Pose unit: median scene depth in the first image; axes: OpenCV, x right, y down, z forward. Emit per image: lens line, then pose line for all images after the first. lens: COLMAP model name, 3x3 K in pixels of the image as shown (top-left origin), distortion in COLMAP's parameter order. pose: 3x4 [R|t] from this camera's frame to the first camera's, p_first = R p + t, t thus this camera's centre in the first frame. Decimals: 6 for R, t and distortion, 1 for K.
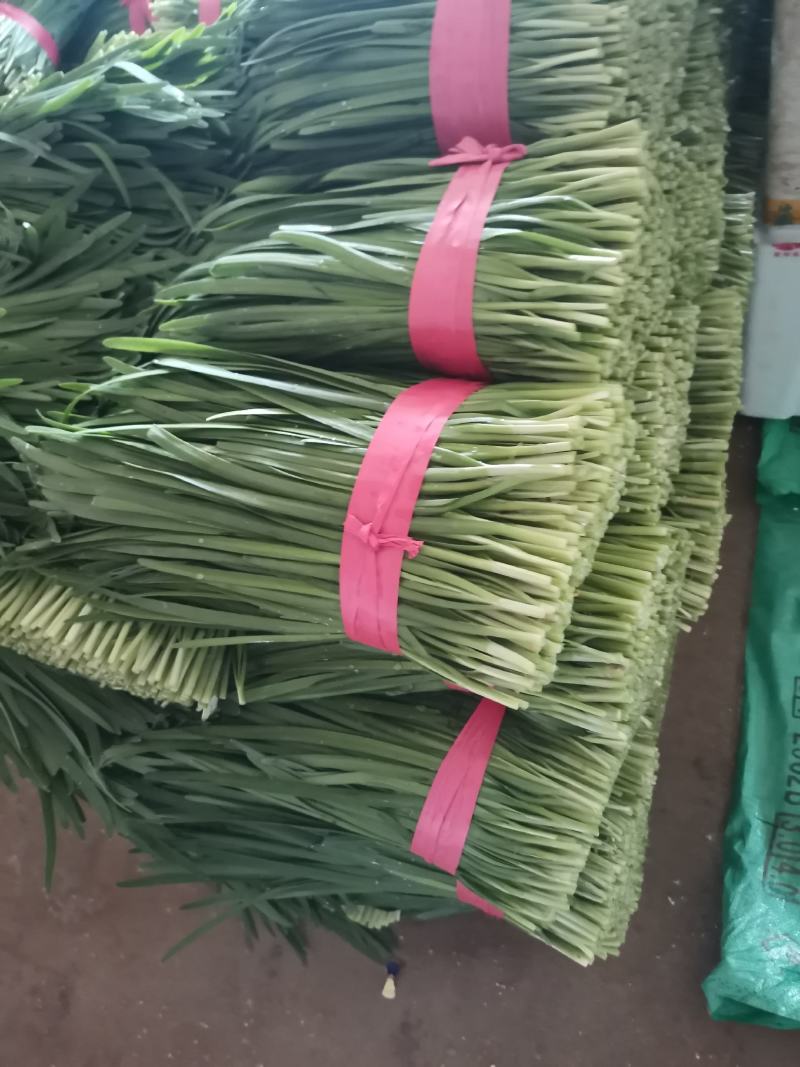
lens RADIAL K [[832.1, 0, 389.6], [0, 832.1, 539.0], [0, 0, 1]] dist [0.093535, -0.162753]
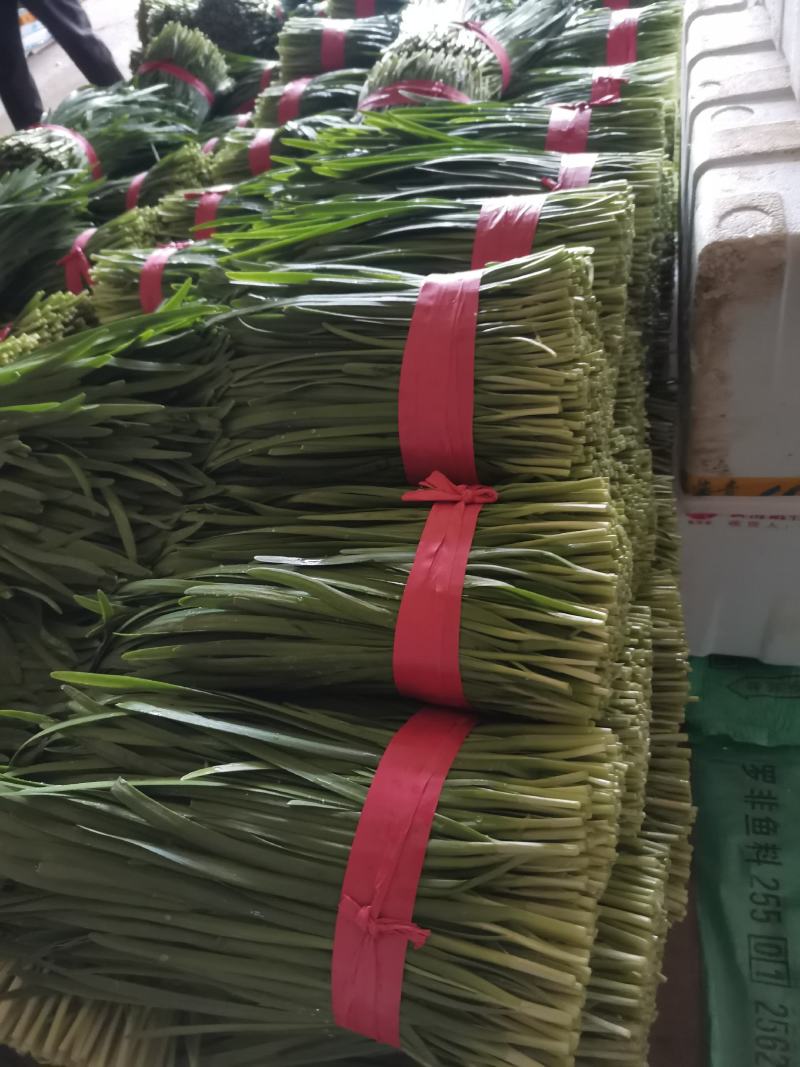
lens RADIAL K [[827.9, 0, 400.0], [0, 827.9, 533.5], [0, 0, 1]] dist [0.108518, -0.162612]
pose [[0.990955, -0.002339, 0.134176, -0.100682], [0.030256, 0.977999, -0.206405, -0.203698], [-0.130741, 0.208598, 0.969223, 0.016197]]
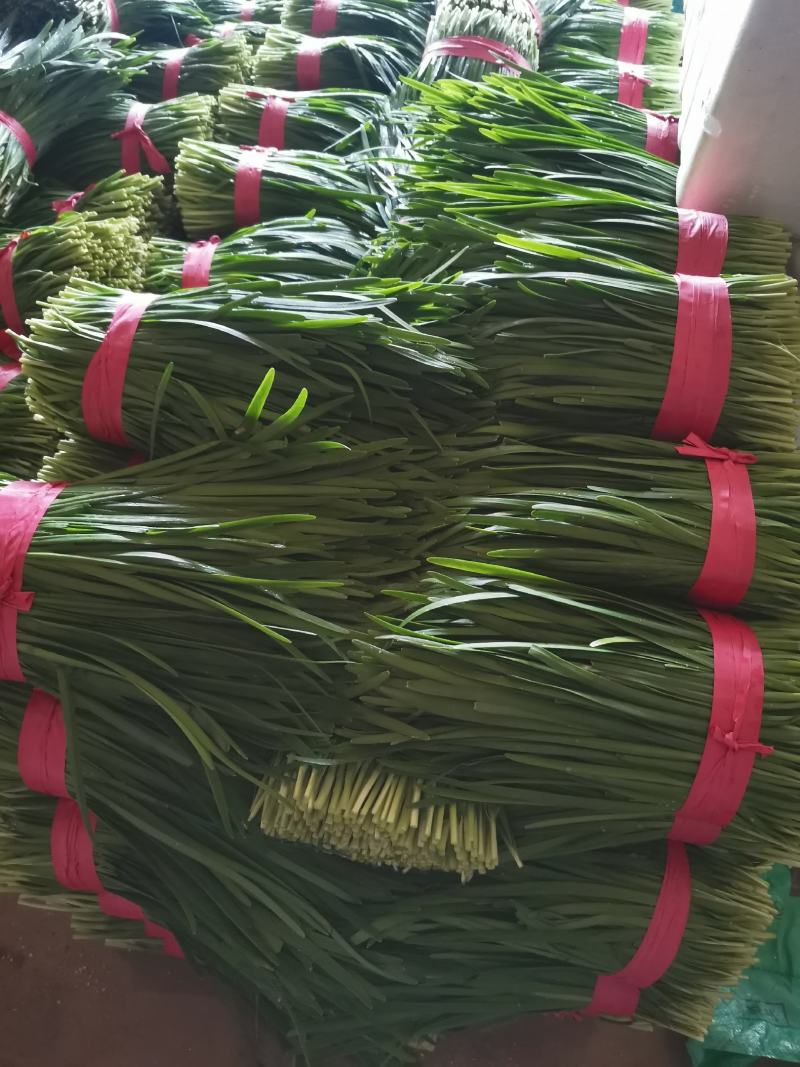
lens RADIAL K [[827.9, 0, 400.0], [0, 827.9, 533.5], [0, 0, 1]] dist [0.108518, -0.162612]
pose [[0.902230, 0.058520, 0.427267, -1.013164], [-0.018640, 0.995116, -0.096935, -0.179946], [-0.430853, 0.079494, 0.898914, -0.035330]]
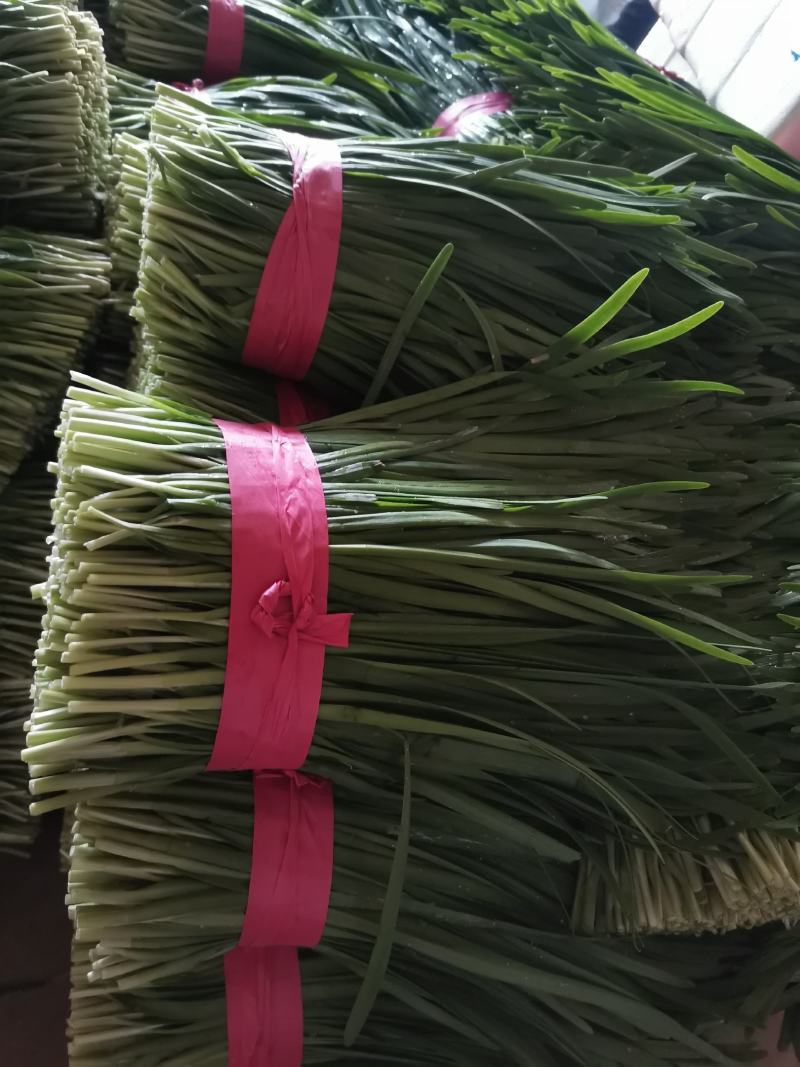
lens RADIAL K [[832.1, 0, 389.6], [0, 832.1, 539.0], [0, 0, 1]] dist [0.093535, -0.162753]
pose [[0.586335, 0.023920, 0.809716, -1.563668], [0.036158, 0.997795, -0.055660, -0.230479], [-0.809262, 0.061913, 0.584177, 0.953354]]
